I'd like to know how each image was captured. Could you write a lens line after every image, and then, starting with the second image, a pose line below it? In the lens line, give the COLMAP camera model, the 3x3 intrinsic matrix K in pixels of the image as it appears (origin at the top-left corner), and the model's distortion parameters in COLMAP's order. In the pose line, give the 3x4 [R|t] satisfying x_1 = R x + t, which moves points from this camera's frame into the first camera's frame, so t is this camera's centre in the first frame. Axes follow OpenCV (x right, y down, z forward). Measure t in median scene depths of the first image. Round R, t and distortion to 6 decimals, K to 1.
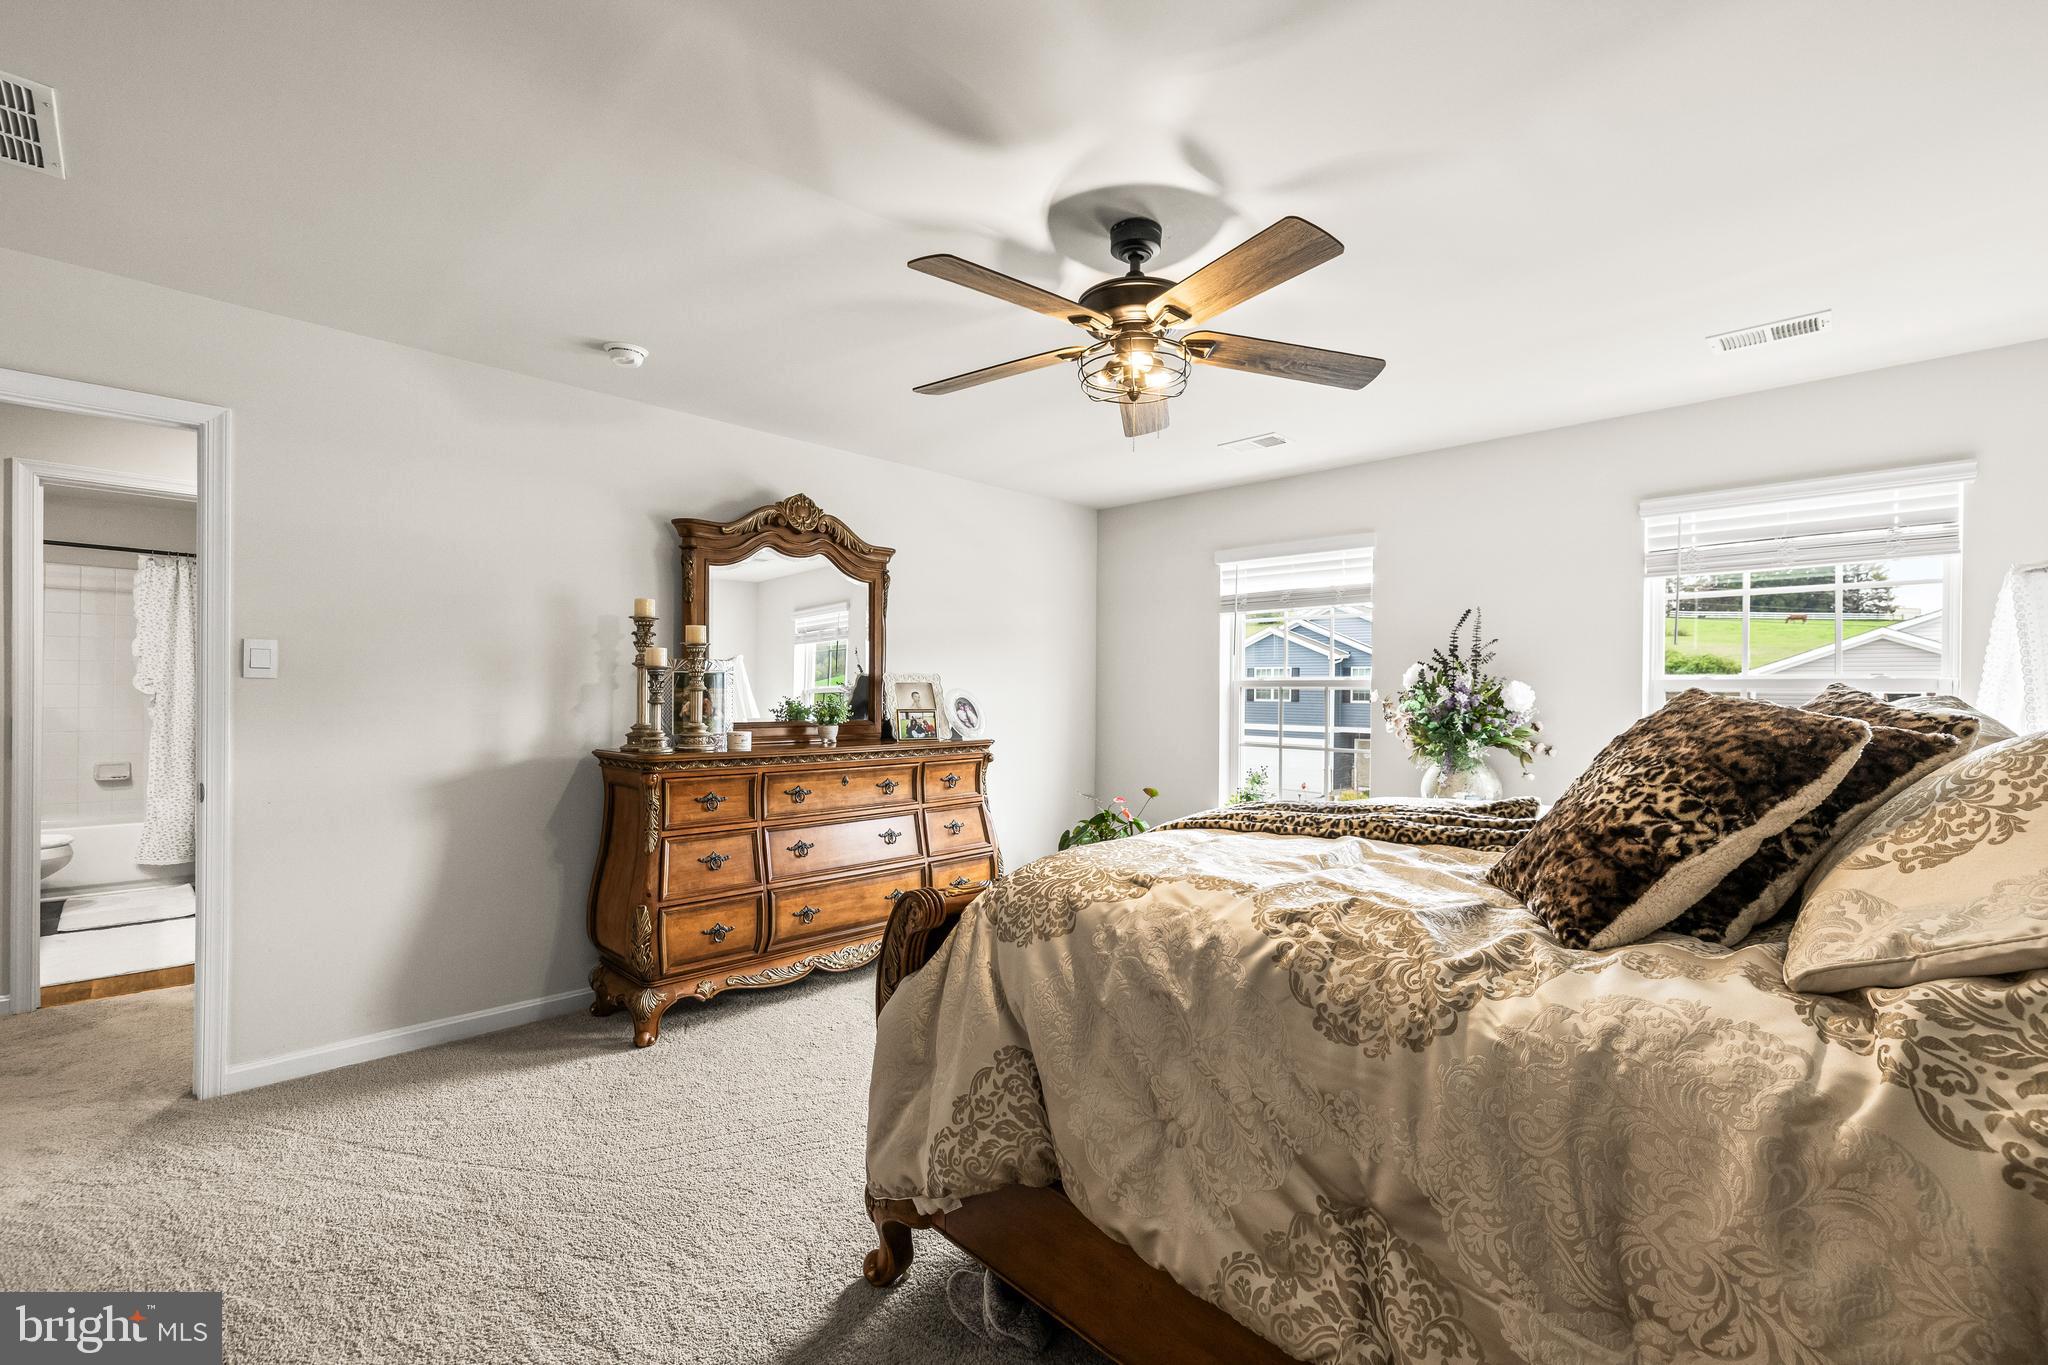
lens RADIAL K [[868.6, 0, 1041.4], [0, 868.6, 689.8], [0, 0, 1]] dist [0.001614, 0.000150]
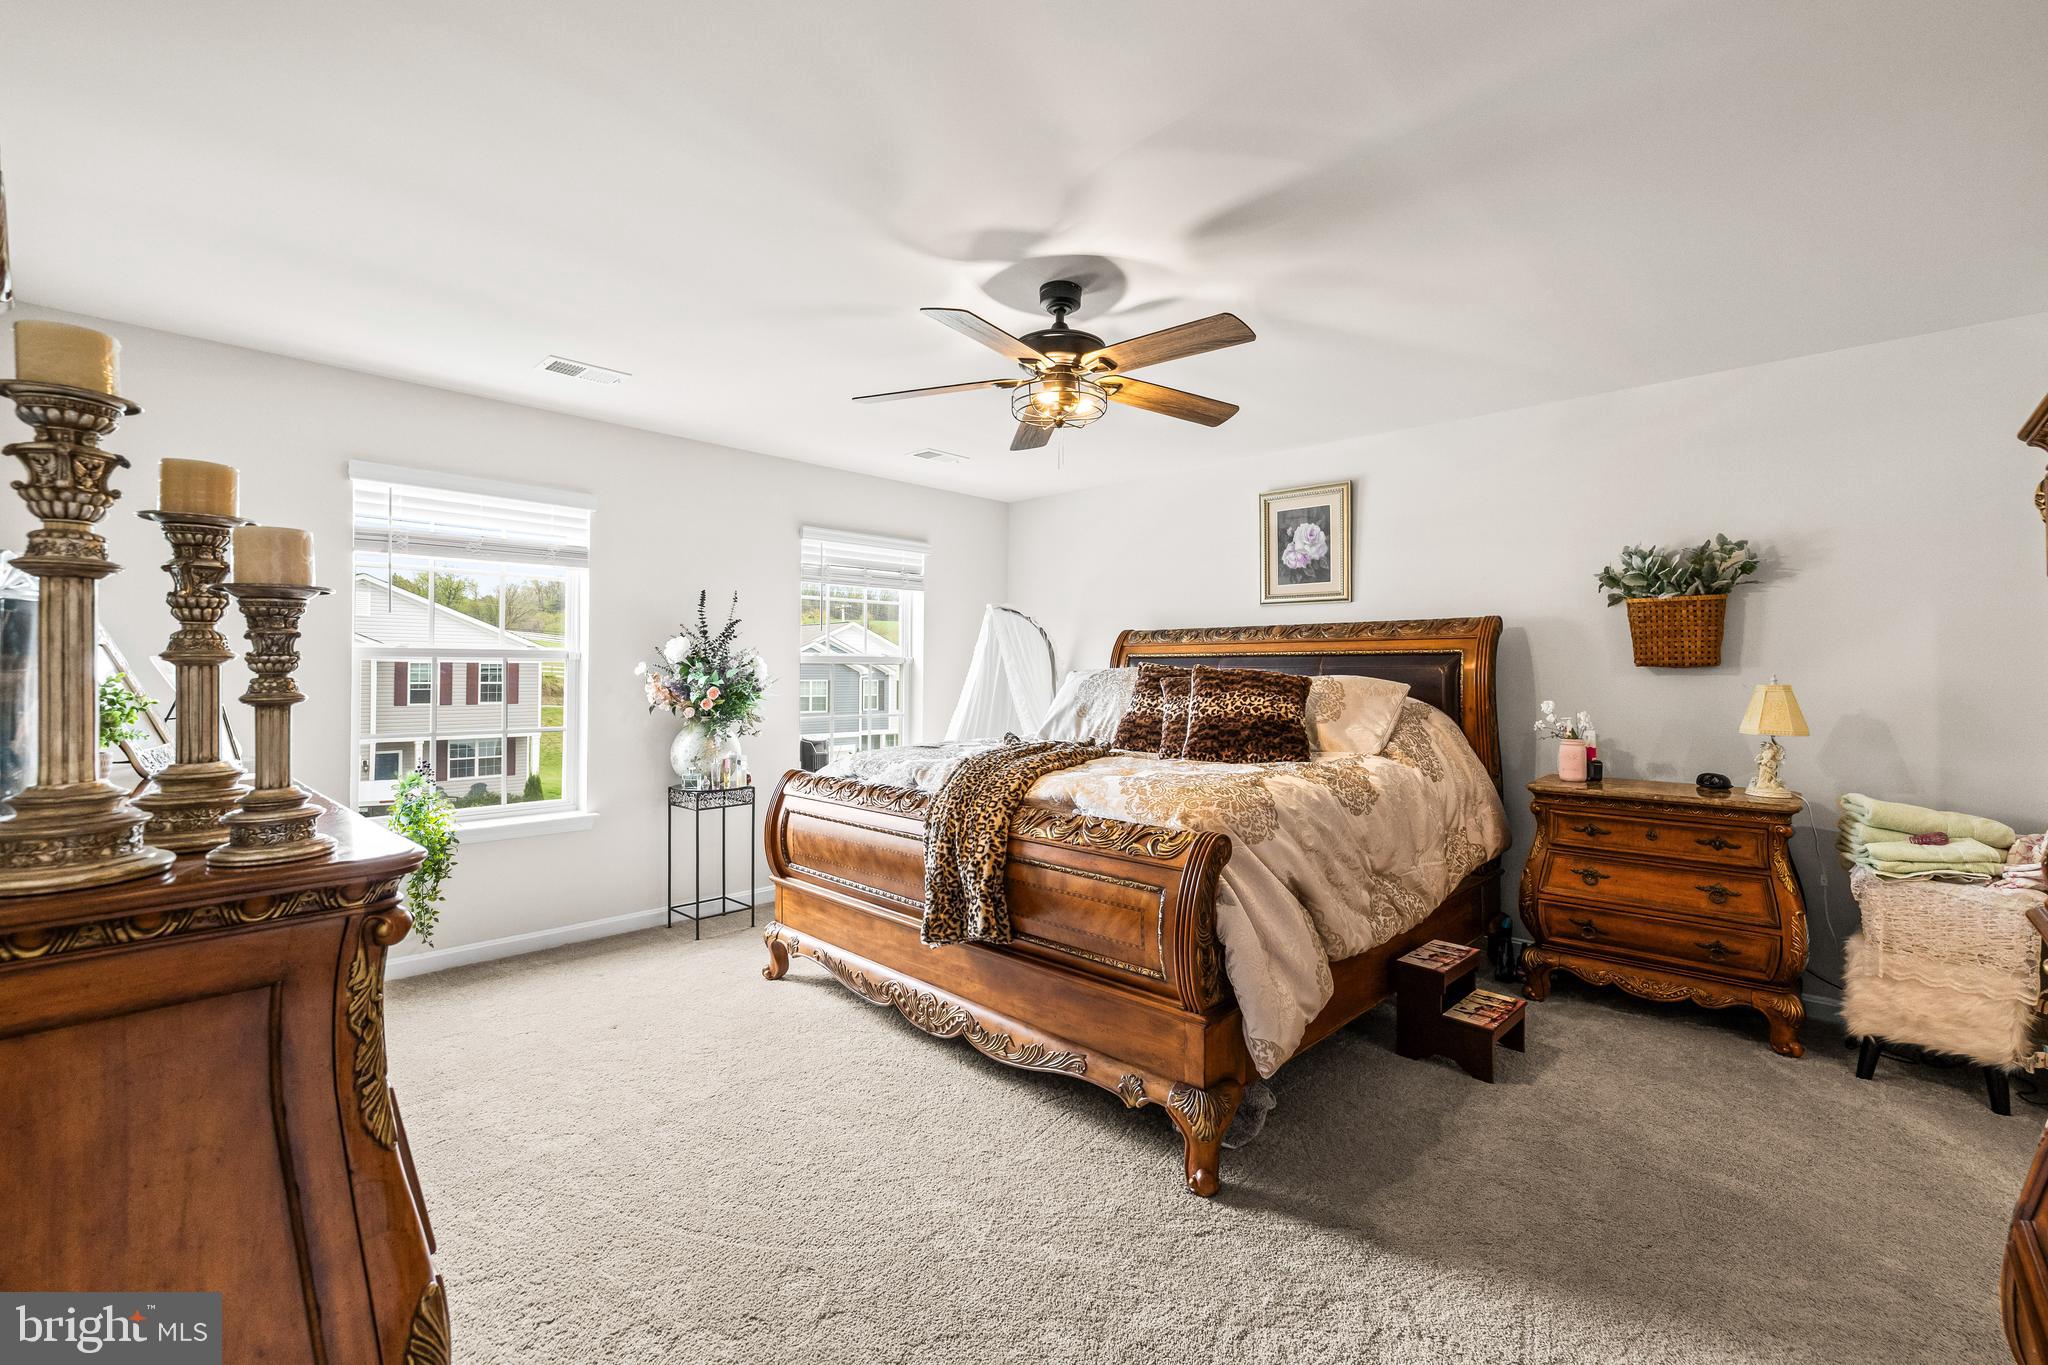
lens RADIAL K [[868.6, 0, 1039.4], [0, 868.6, 674.7], [0, 0, 1]] dist [0.001614, 0.000150]
pose [[-0.024202, -0.012670, 0.999627, -0.833797], [-0.003736, 0.999914, 0.012583, 0.000124], [-0.999700, -0.003431, -0.024247, 0.784261]]
